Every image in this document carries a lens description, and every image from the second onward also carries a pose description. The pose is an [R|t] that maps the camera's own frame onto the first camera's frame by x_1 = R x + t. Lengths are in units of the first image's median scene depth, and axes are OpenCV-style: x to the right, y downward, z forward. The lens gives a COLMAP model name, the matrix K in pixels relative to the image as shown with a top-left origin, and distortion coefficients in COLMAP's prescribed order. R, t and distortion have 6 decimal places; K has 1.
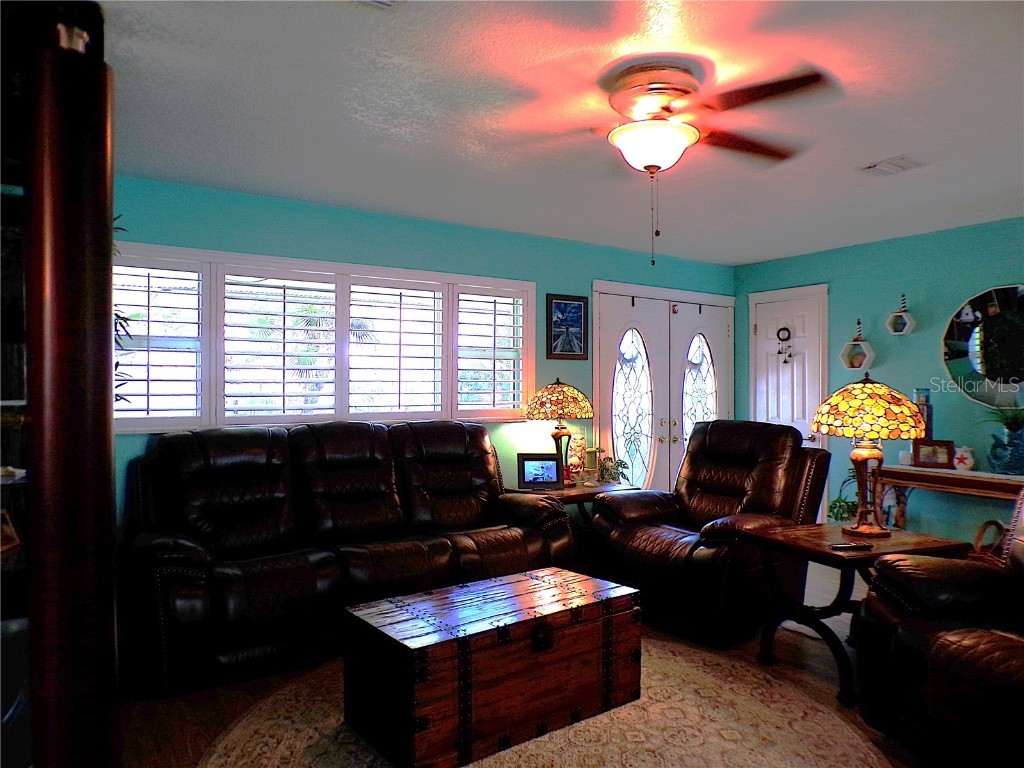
lens RADIAL K [[697.0, 0, 517.0], [0, 697.0, 388.9], [0, 0, 1]] dist [-0.037699, 0.016423]
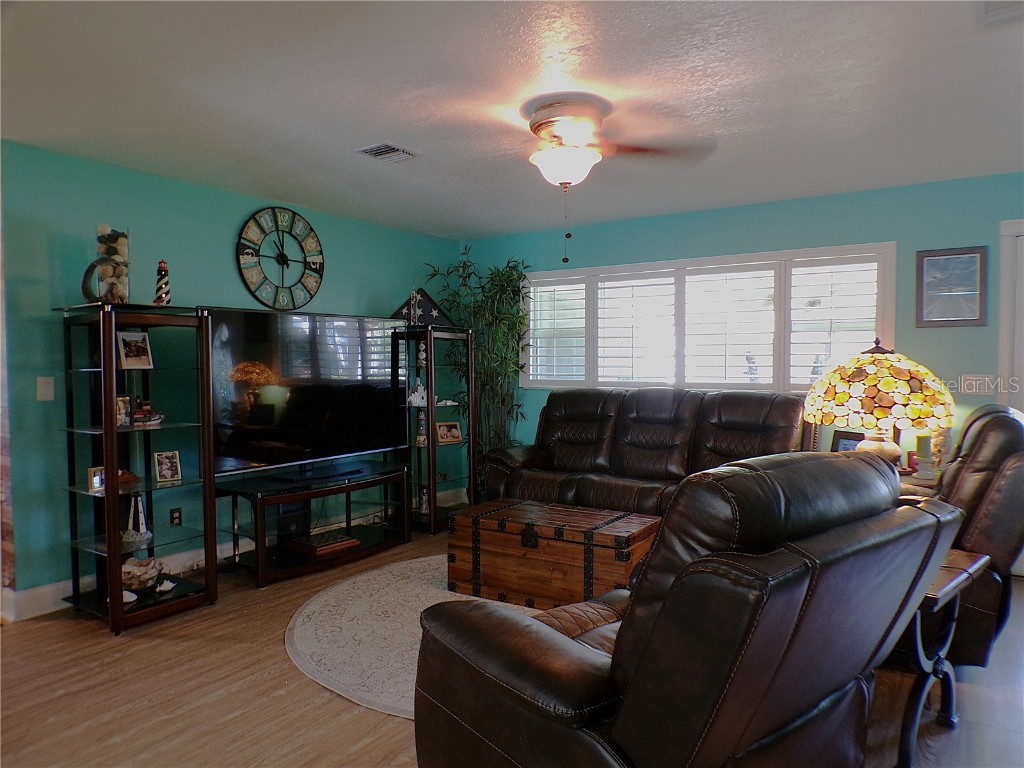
lens RADIAL K [[697.0, 0, 507.3], [0, 697.0, 379.8], [0, 0, 1]] dist [-0.037699, 0.016423]
pose [[0.359795, 0.023587, -0.932733, 0.692557], [-0.002716, 0.999703, 0.024233, 0.002225], [0.933027, -0.006185, 0.359753, 0.237795]]
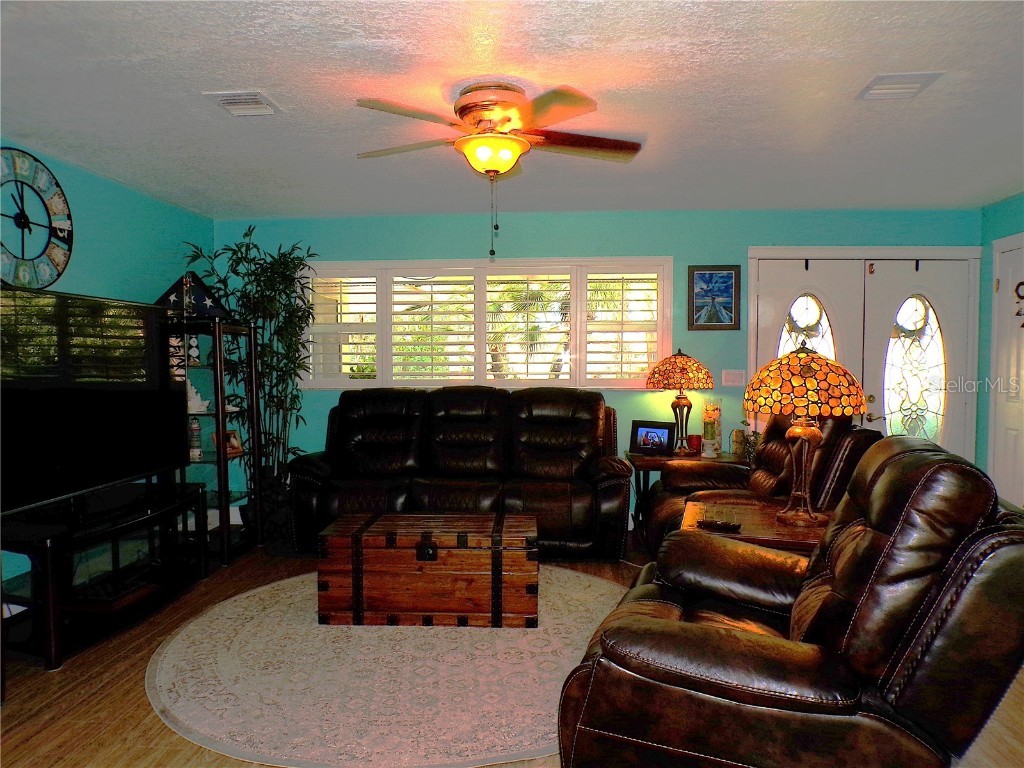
lens RADIAL K [[697.0, 0, 514.9], [0, 697.0, 387.8], [0, 0, 1]] dist [-0.037699, 0.016423]
pose [[0.781672, 0.024700, -0.623200, 0.506985], [-0.001098, 0.999268, 0.038228, 0.002208], [0.623688, -0.029198, 0.781128, 0.051520]]
